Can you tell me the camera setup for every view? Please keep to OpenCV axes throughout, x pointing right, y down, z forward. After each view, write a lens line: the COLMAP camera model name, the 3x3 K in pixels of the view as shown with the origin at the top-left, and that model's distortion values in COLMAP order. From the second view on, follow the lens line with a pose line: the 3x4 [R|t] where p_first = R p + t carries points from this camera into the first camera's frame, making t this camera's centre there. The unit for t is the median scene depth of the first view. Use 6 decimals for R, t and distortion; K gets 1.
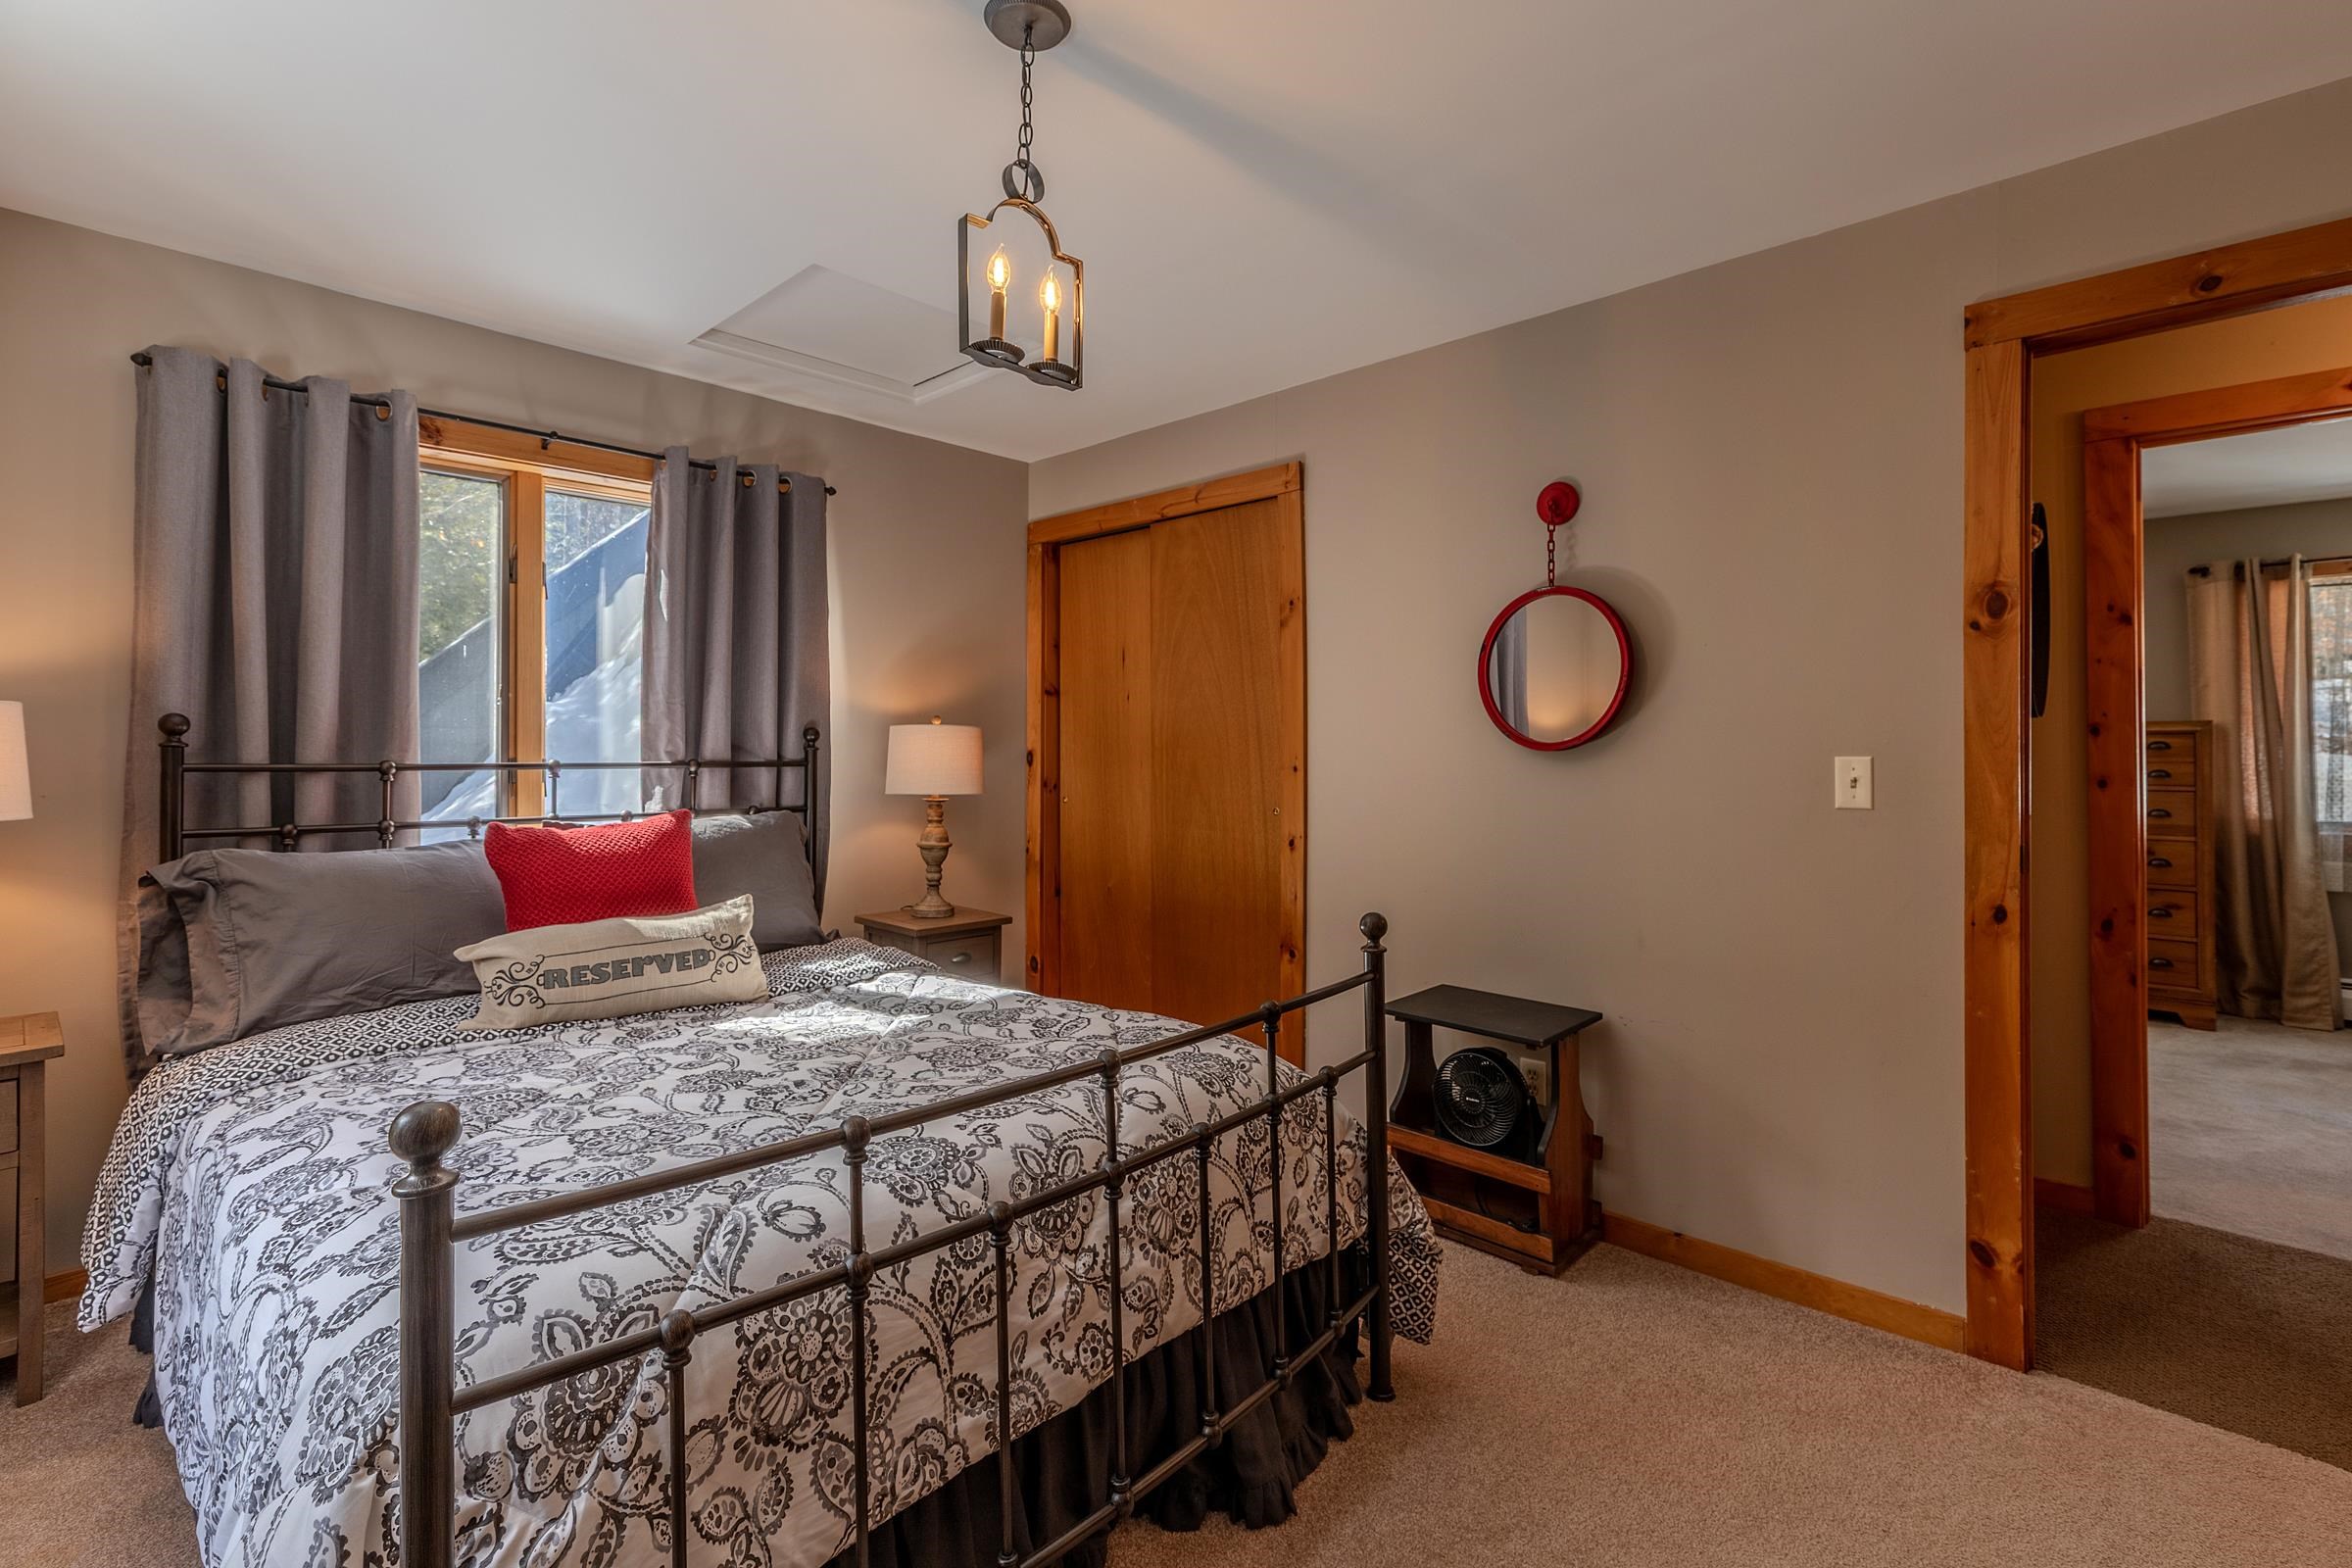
lens RADIAL K [[1063.5, 0, 1164.4], [0, 1063.5, 740.2], [0, 0, 1]] dist [0.001984, 0.000856]
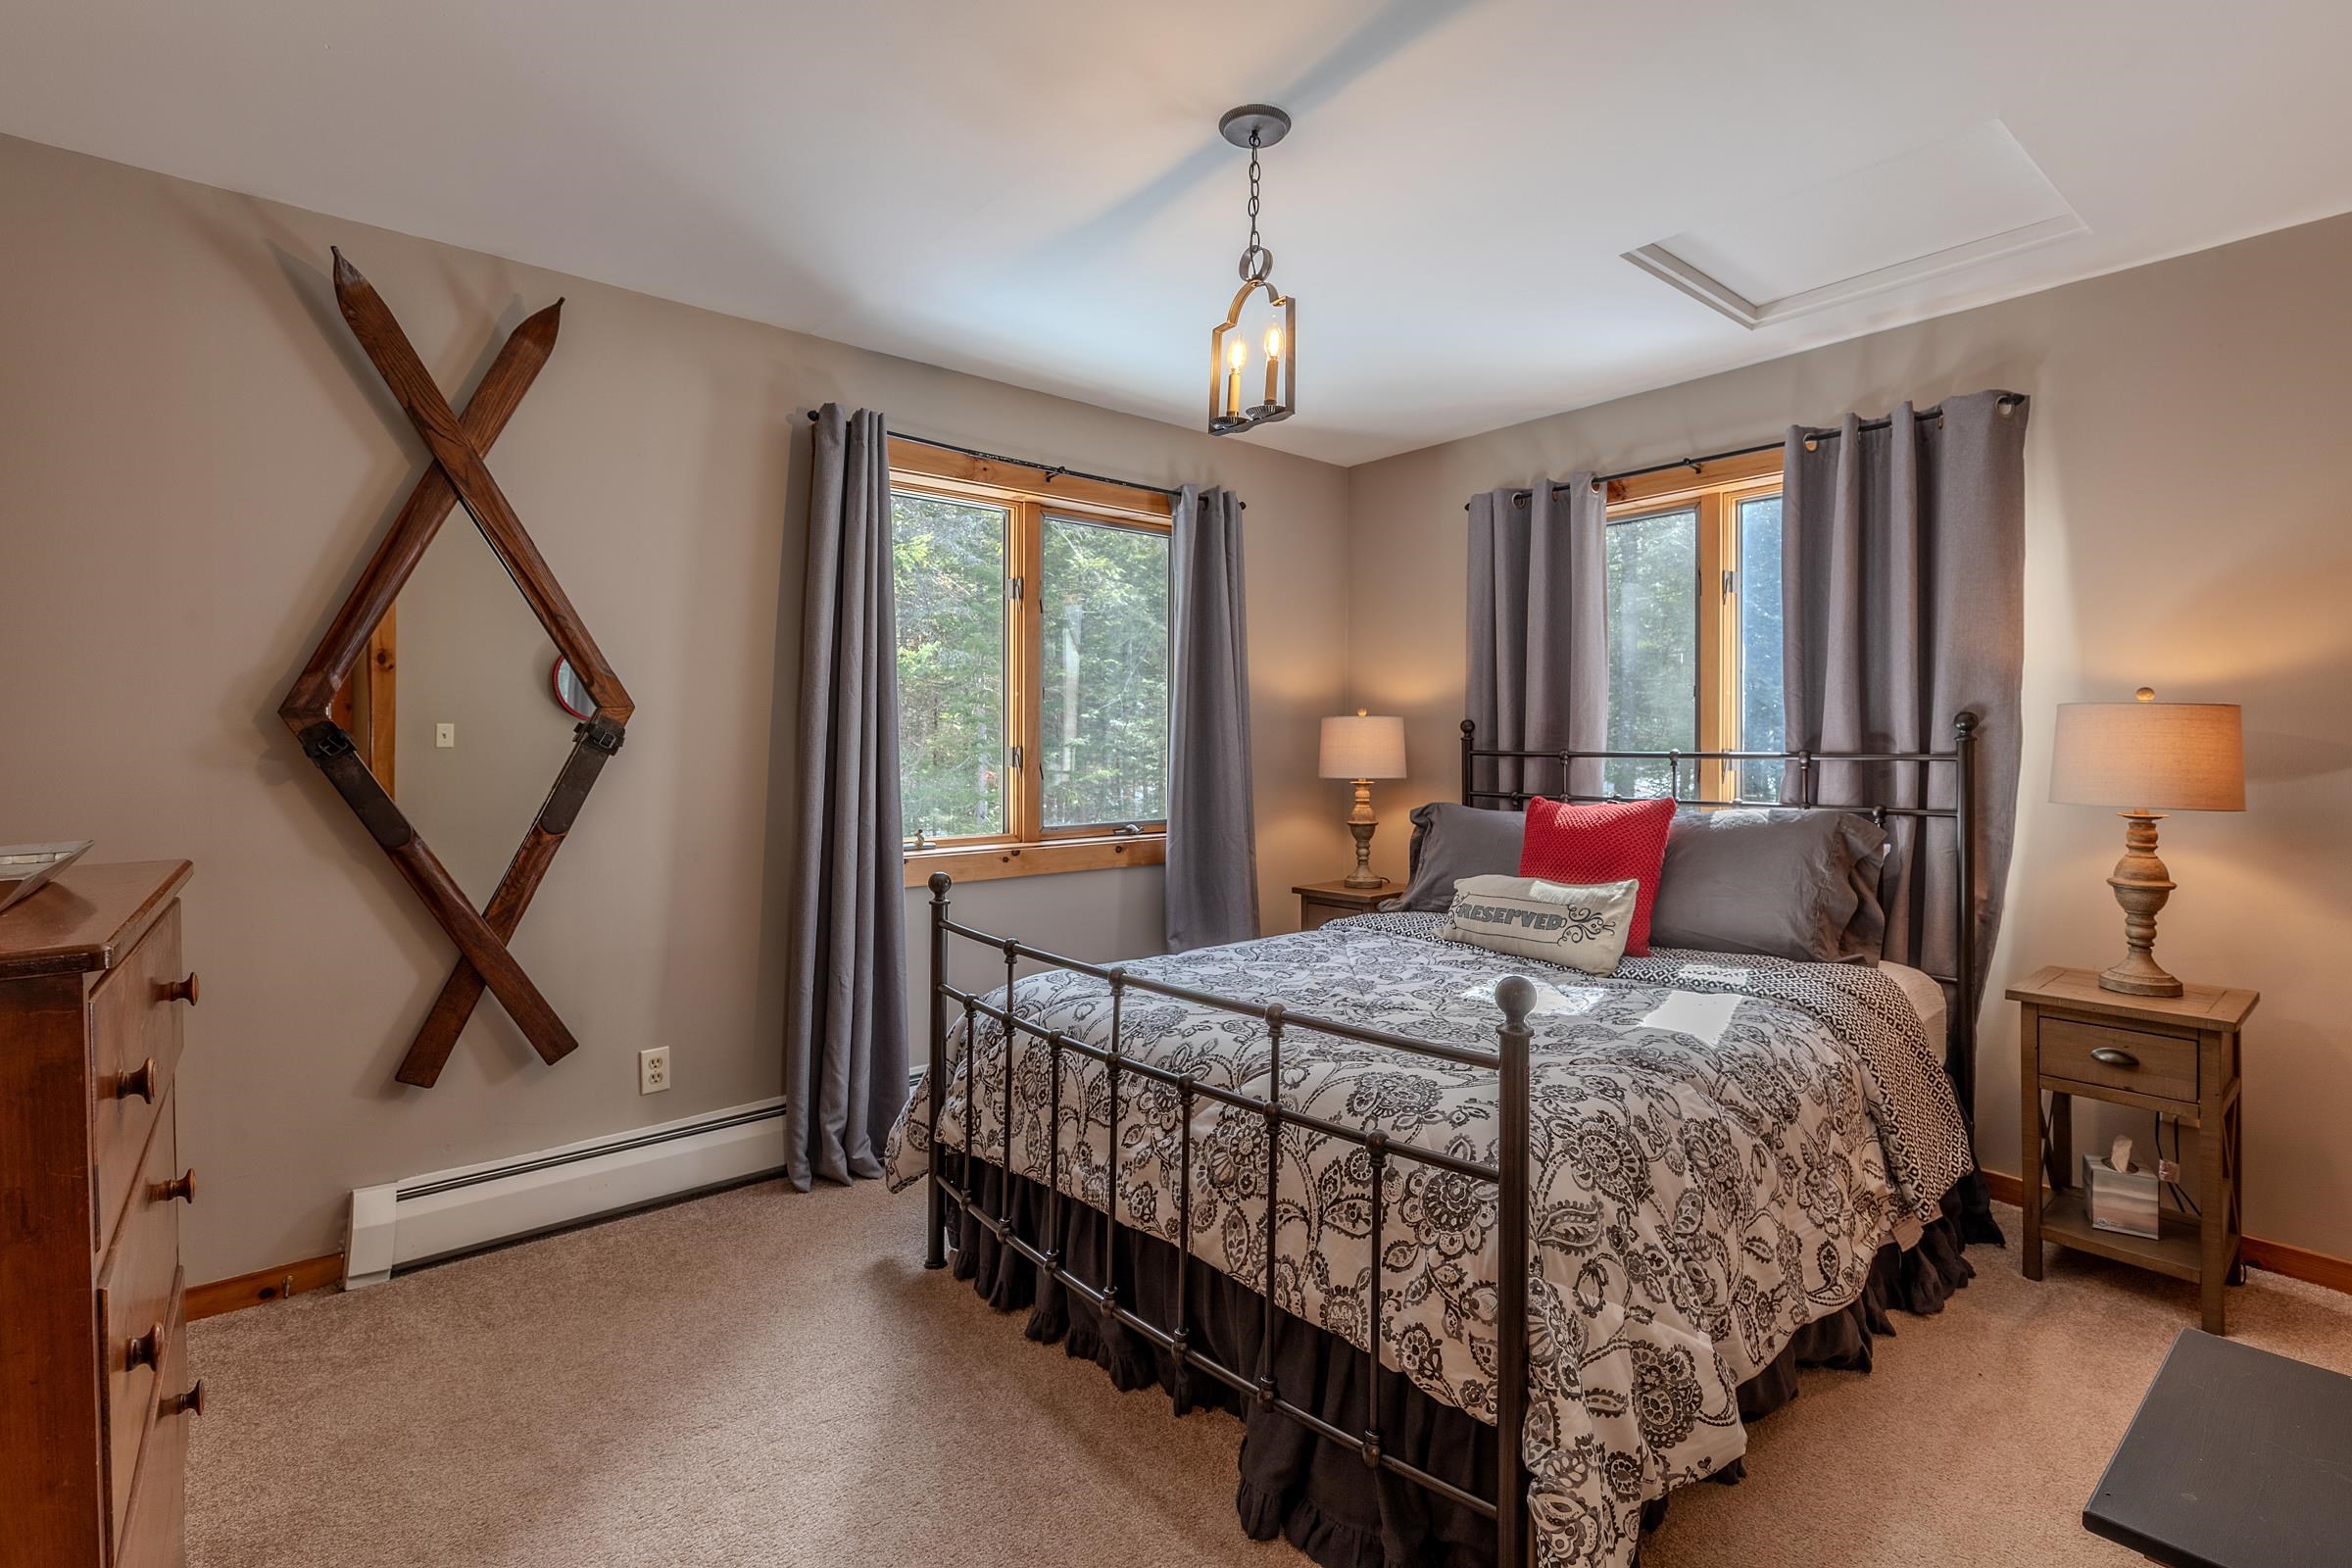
lens RADIAL K [[1052.4, 0, 1186.9], [0, 1052.4, 757.6], [0, 0, 1]] dist [0.006408, 0.000227]
pose [[-0.073362, 0.014191, -0.997204, 0.686543], [0.009920, 0.999860, 0.013499, 0.007121], [0.997256, -0.008902, -0.073492, 0.655225]]
